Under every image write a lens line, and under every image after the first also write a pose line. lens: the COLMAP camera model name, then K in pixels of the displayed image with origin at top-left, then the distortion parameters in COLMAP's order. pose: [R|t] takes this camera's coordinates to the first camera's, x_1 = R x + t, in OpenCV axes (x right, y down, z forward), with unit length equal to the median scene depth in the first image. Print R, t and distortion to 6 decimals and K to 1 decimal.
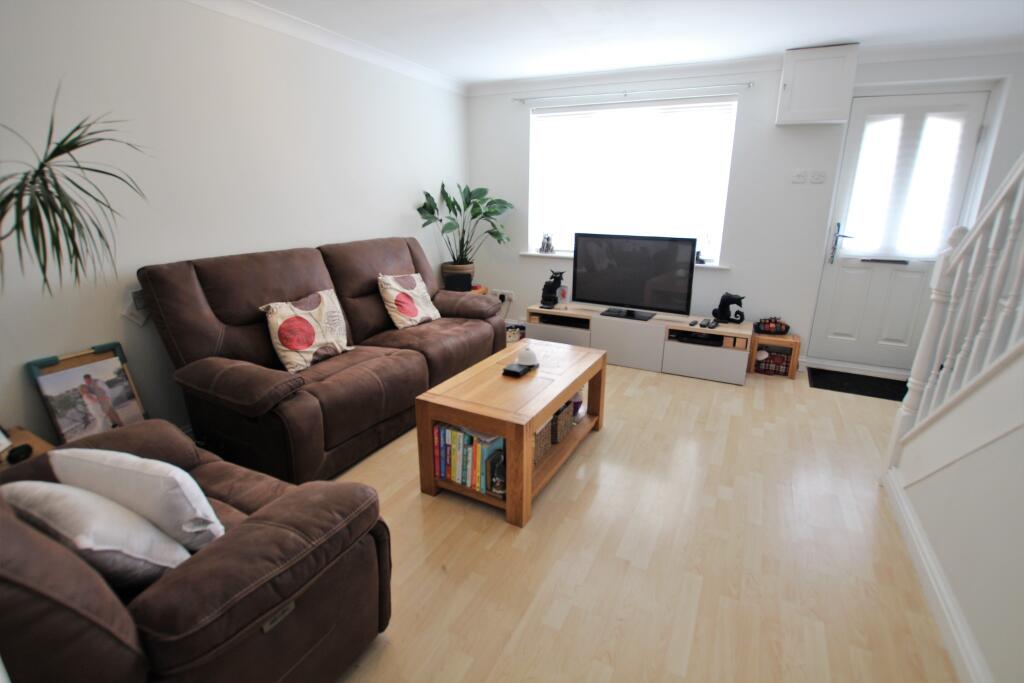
lens RADIAL K [[476.3, 0, 516.4], [0, 476.3, 346.7], [0, 0, 1]] dist [-0.034301, 0.001722]
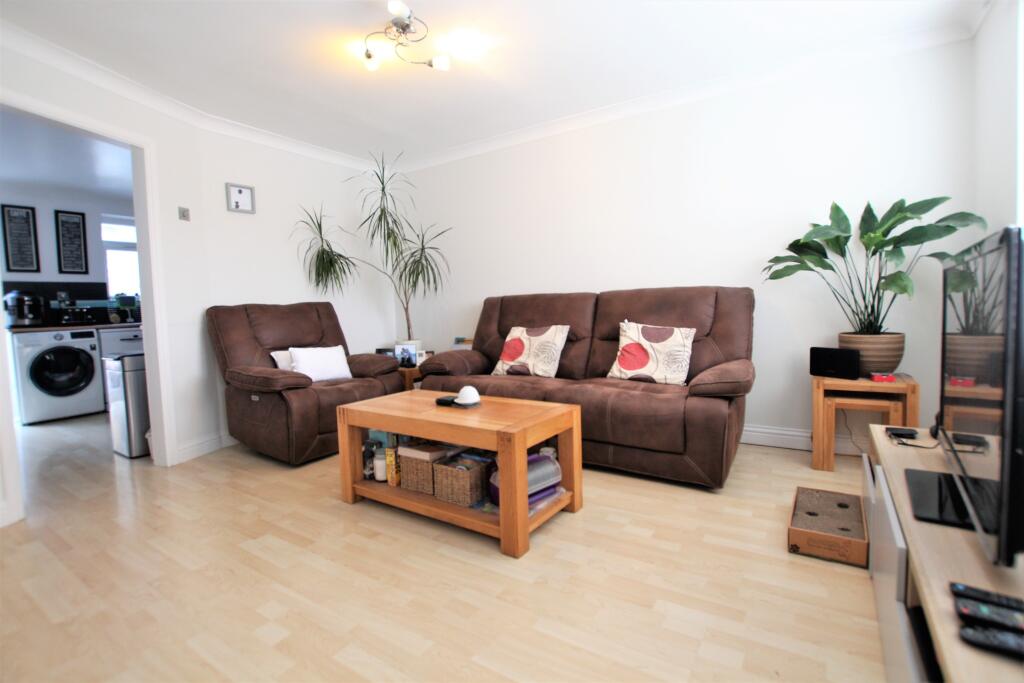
lens RADIAL K [[476.3, 0, 517.5], [0, 476.3, 335.8], [0, 0, 1]] dist [-0.034301, 0.001722]
pose [[-0.106092, 0.065263, -0.992212, 0.616847], [-0.265377, 0.959792, 0.091506, -0.135614], [0.958290, 0.273018, -0.084507, 0.775407]]
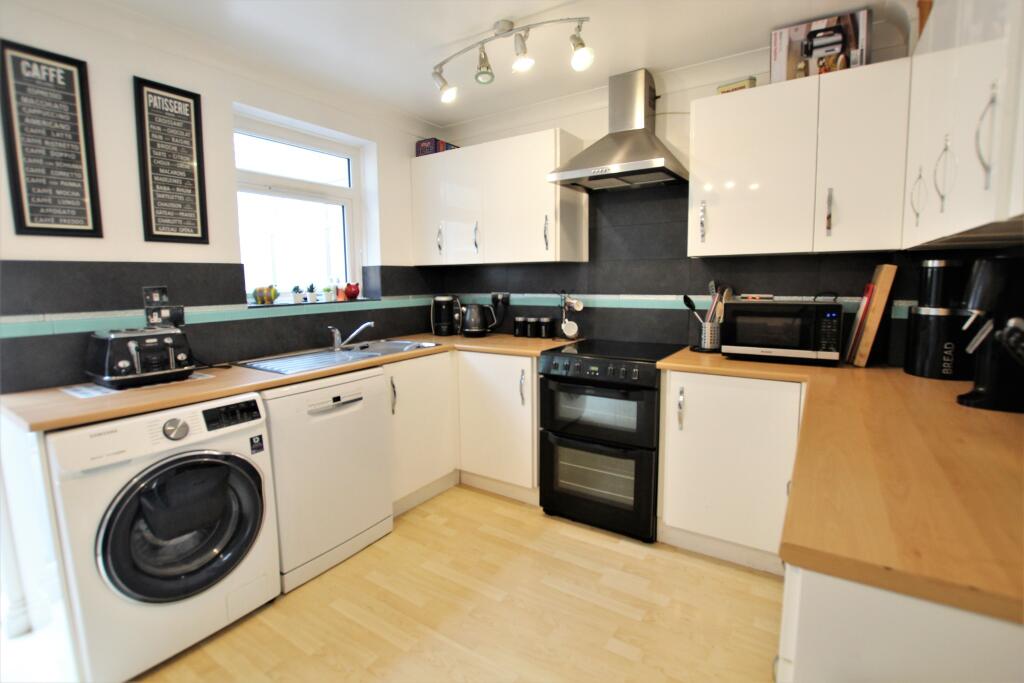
lens RADIAL K [[476.3, 0, 514.1], [0, 476.3, 334.4], [0, 0, 1]] dist [-0.034301, 0.001722]
pose [[-0.120517, 0.112559, -0.986309, -0.091451], [-0.282349, 0.948630, 0.142759, 0.072346], [0.951711, 0.295688, -0.082545, -0.184630]]
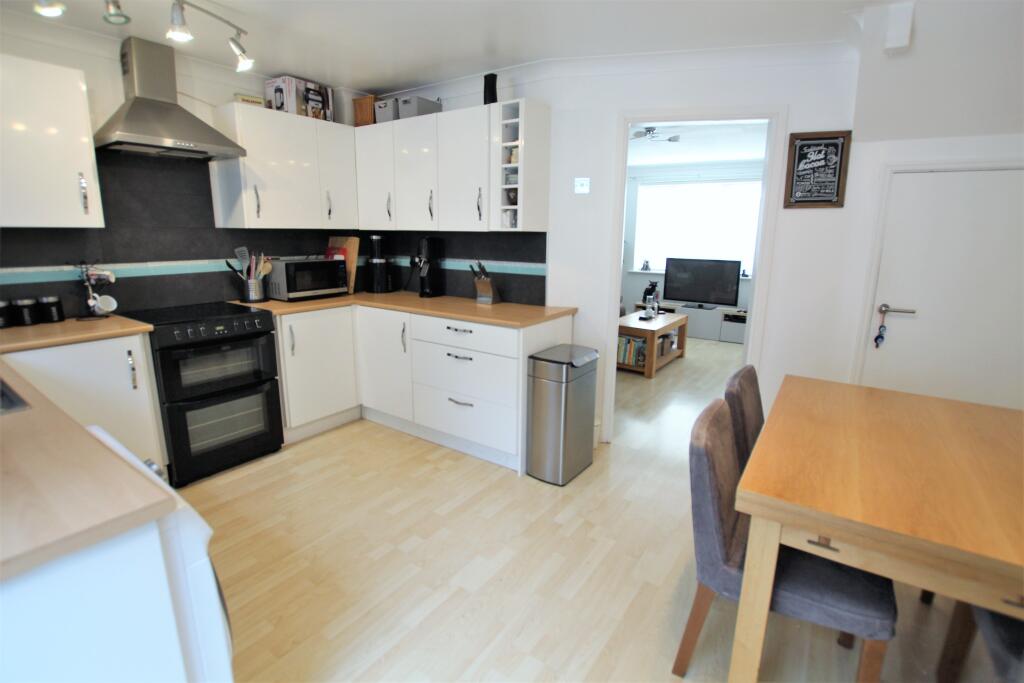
lens RADIAL K [[476.3, 0, 513.5], [0, 476.3, 334.9], [0, 0, 1]] dist [-0.034301, 0.001722]
pose [[0.990010, 0.039803, -0.135262, -0.191472], [-0.052042, 0.994743, -0.088188, 0.224623], [0.131040, 0.094346, 0.986877, -0.755545]]
